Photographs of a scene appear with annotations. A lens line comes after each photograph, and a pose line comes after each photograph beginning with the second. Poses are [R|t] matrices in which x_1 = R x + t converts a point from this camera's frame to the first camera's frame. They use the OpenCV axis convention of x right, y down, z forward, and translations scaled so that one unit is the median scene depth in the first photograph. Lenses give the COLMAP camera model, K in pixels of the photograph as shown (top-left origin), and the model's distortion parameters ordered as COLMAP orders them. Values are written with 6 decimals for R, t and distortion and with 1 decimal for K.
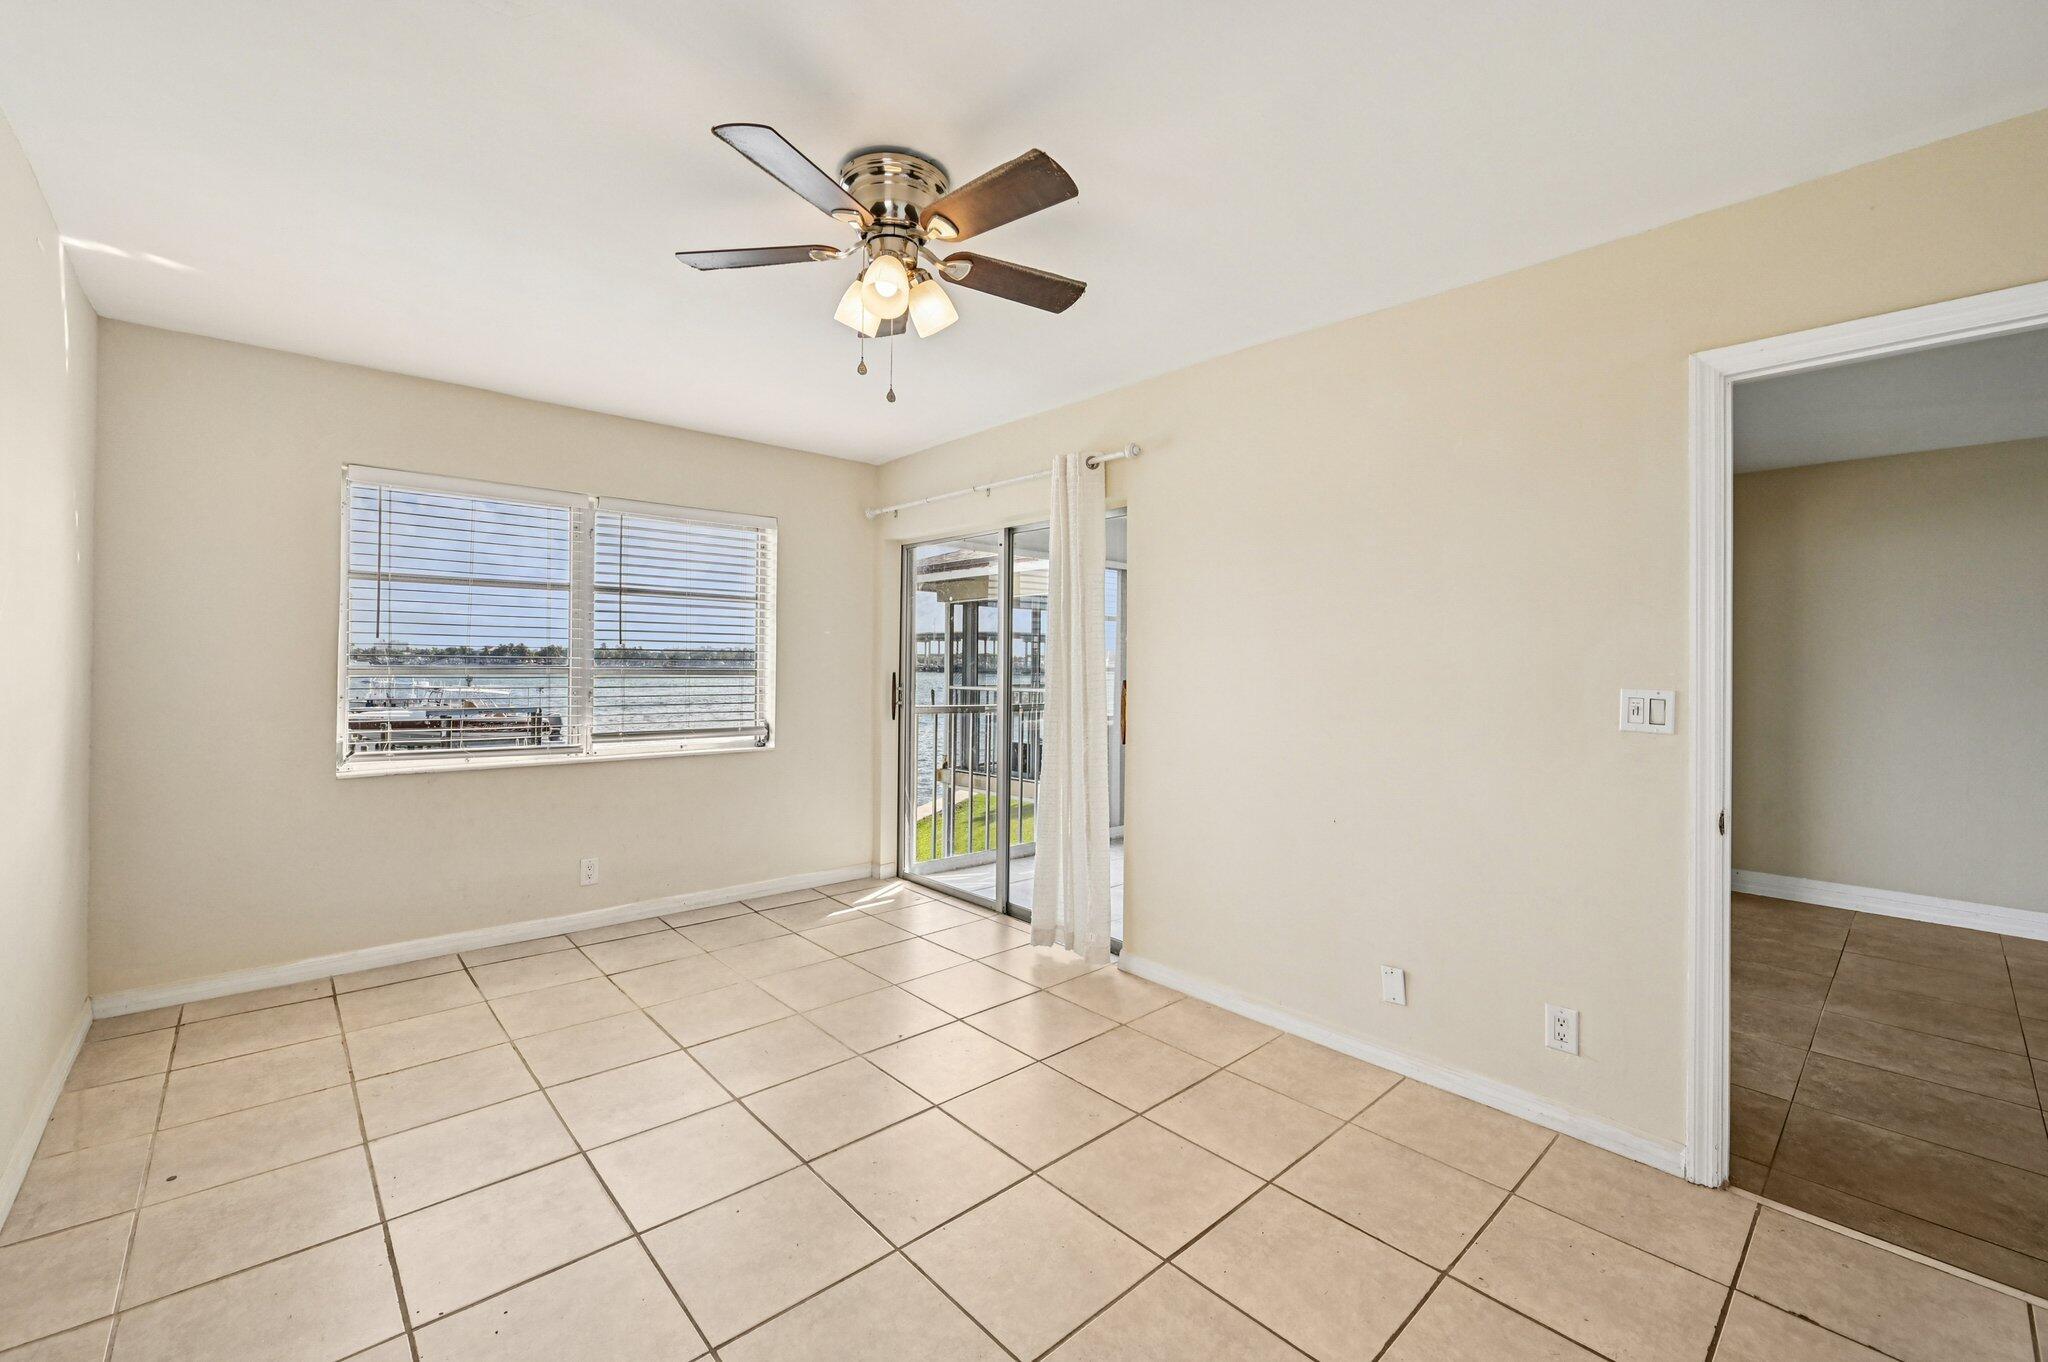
lens RADIAL K [[830.1, 0, 1009.4], [0, 830.1, 668.2], [0, 0, 1]] dist [-0.003177, 0.000101]
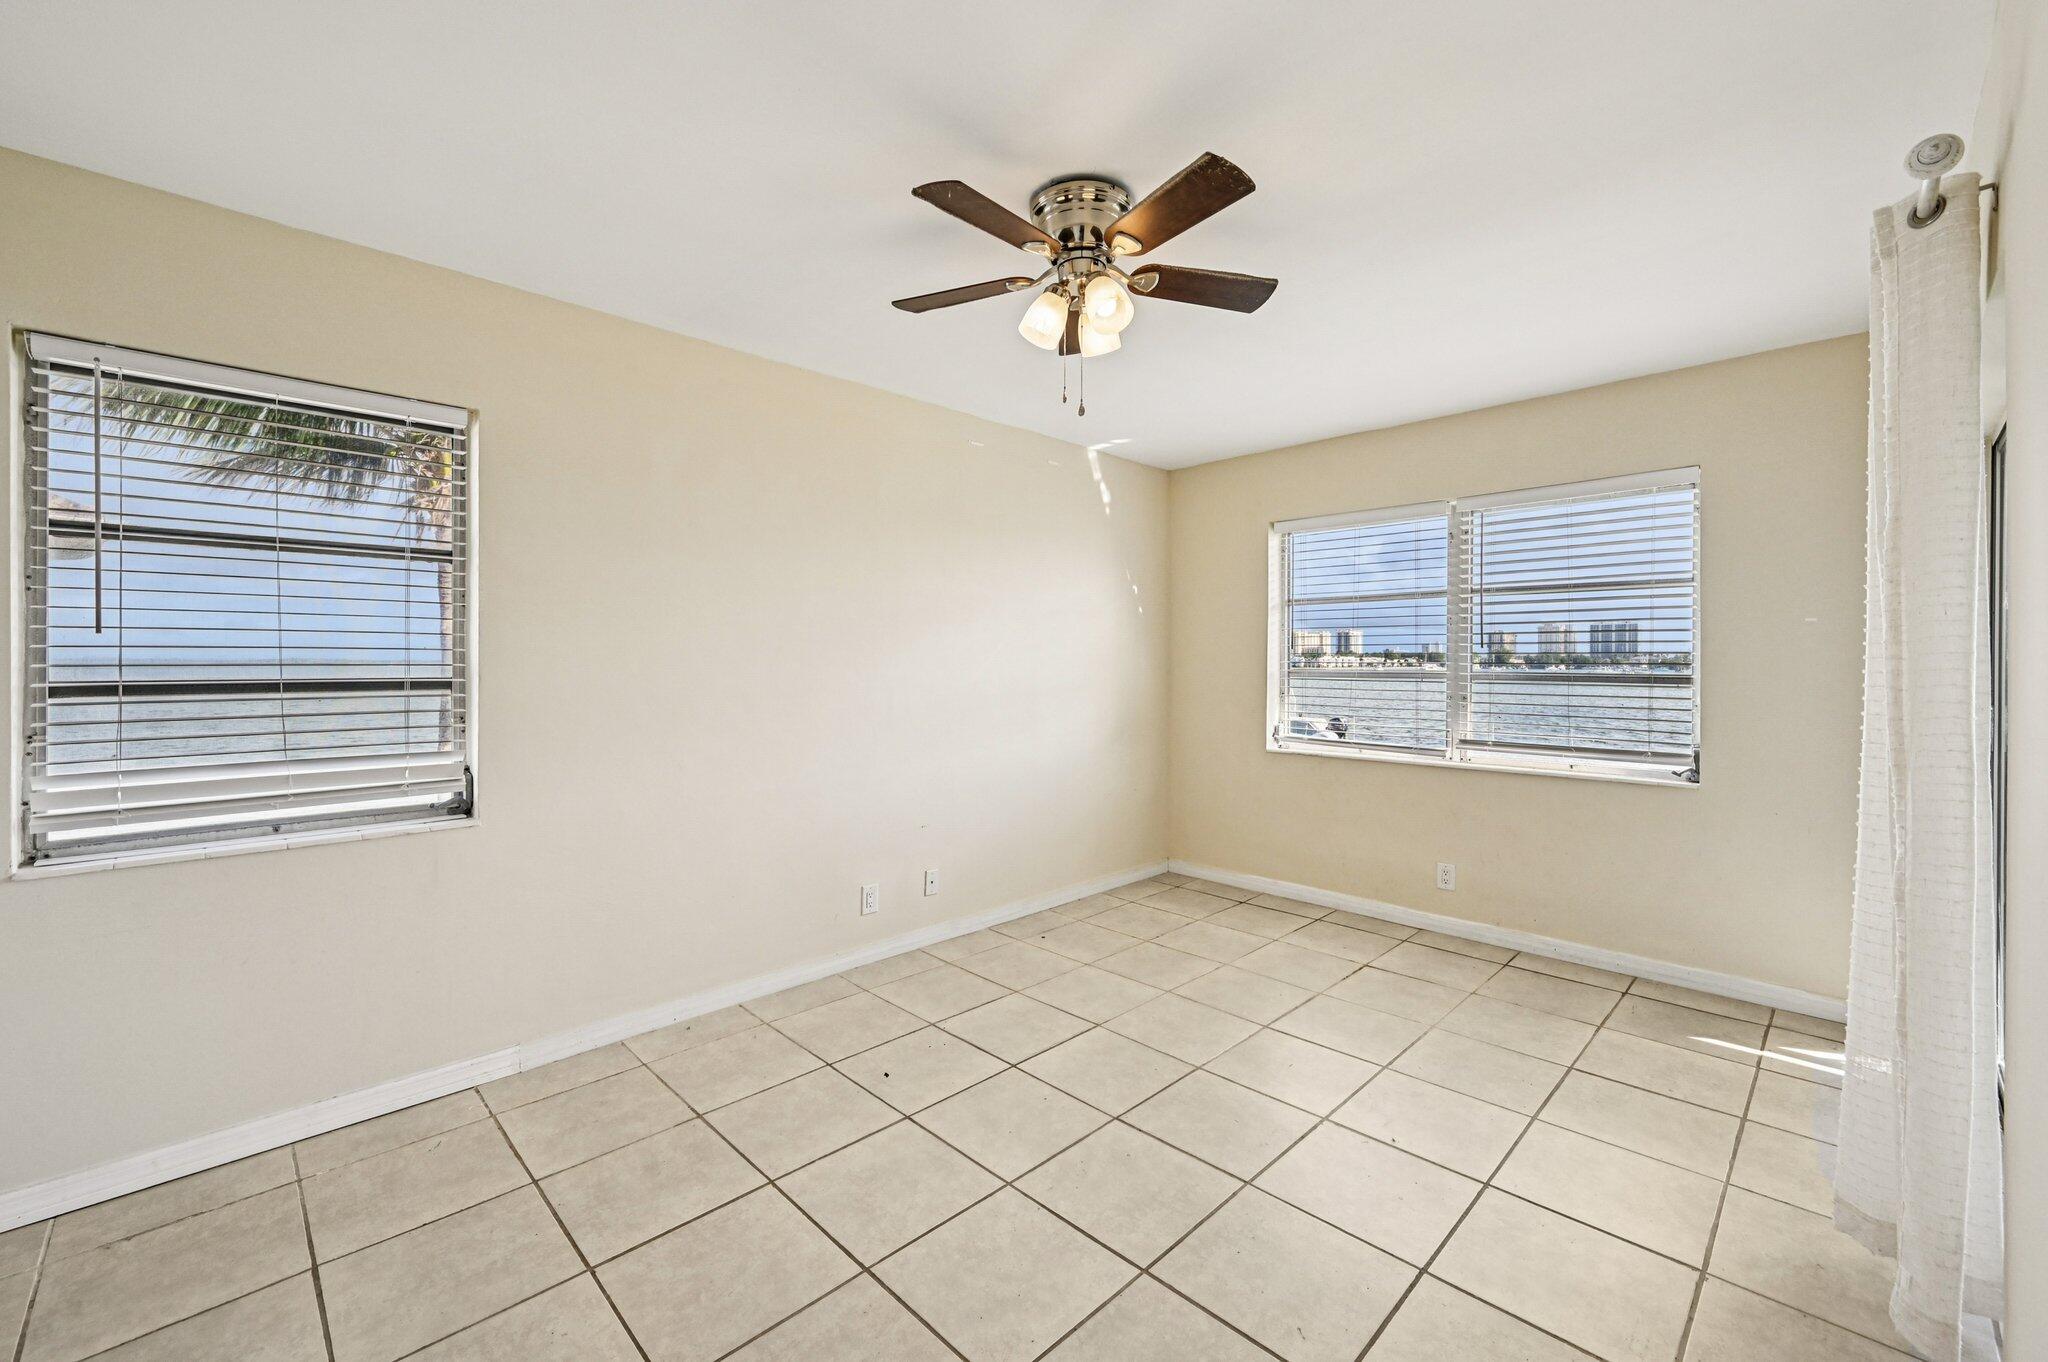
lens RADIAL K [[830.1, 0, 1042.6], [0, 830.1, 665.9], [0, 0, 1]] dist [-0.003177, 0.000101]
pose [[0.059654, -0.006506, -0.998198, 0.485404], [-0.009473, 0.999930, -0.007083, 0.003536], [0.998174, 0.009879, 0.059588, 0.475044]]
